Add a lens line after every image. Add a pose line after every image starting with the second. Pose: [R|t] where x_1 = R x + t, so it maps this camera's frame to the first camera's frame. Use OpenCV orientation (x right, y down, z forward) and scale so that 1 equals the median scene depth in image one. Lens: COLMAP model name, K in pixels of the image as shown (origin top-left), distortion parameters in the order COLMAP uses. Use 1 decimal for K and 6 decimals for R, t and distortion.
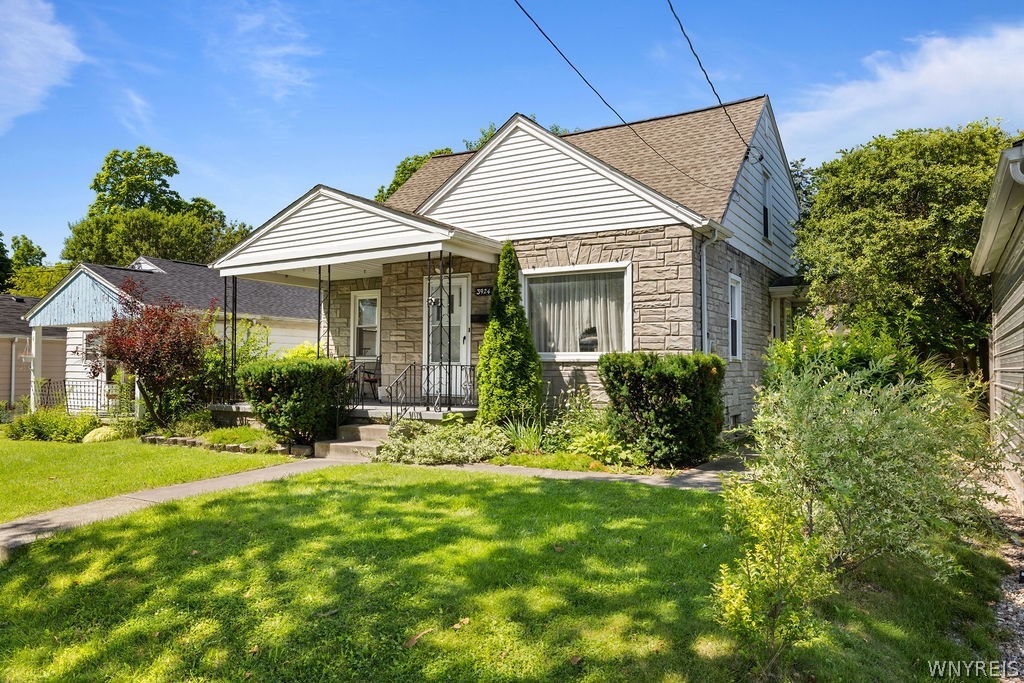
lens RADIAL K [[734.9, 0, 511.2], [0, 734.9, 341.6], [0, 0, 1]] dist [-0.011183, -0.001750]
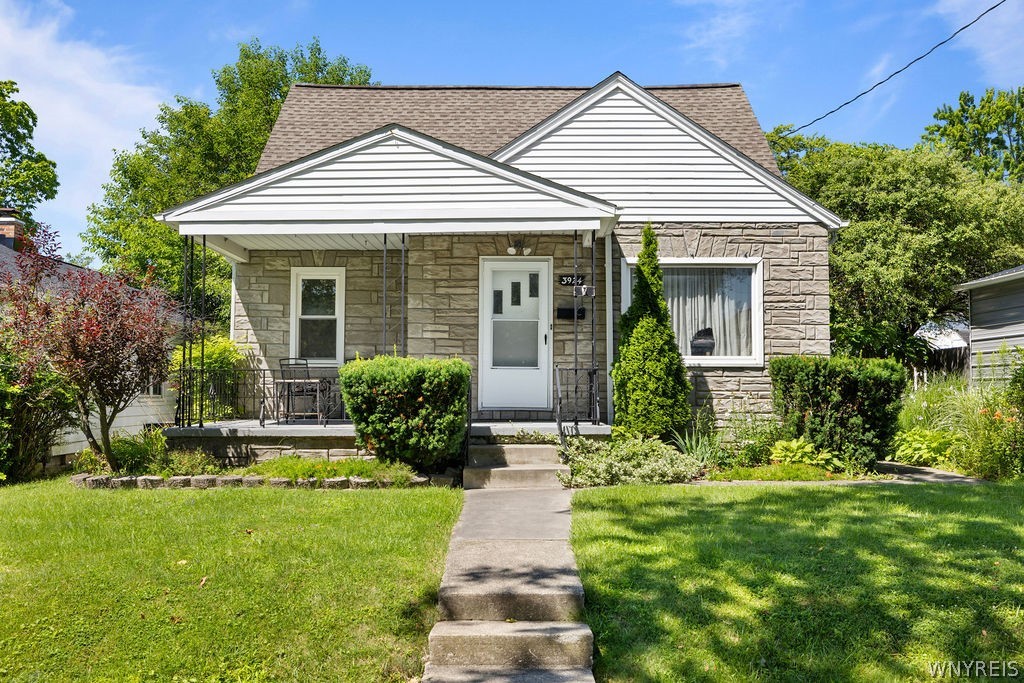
lens RADIAL K [[1006.1, 0, 512.2], [0, 1006.1, 342.4], [0, 0, 1]] dist [0.002594, 0.000000]
pose [[0.854900, 0.022961, 0.518284, -0.731829], [-0.017775, 0.999730, -0.014970, 0.020434], [-0.518488, 0.003585, 0.855077, 0.080941]]
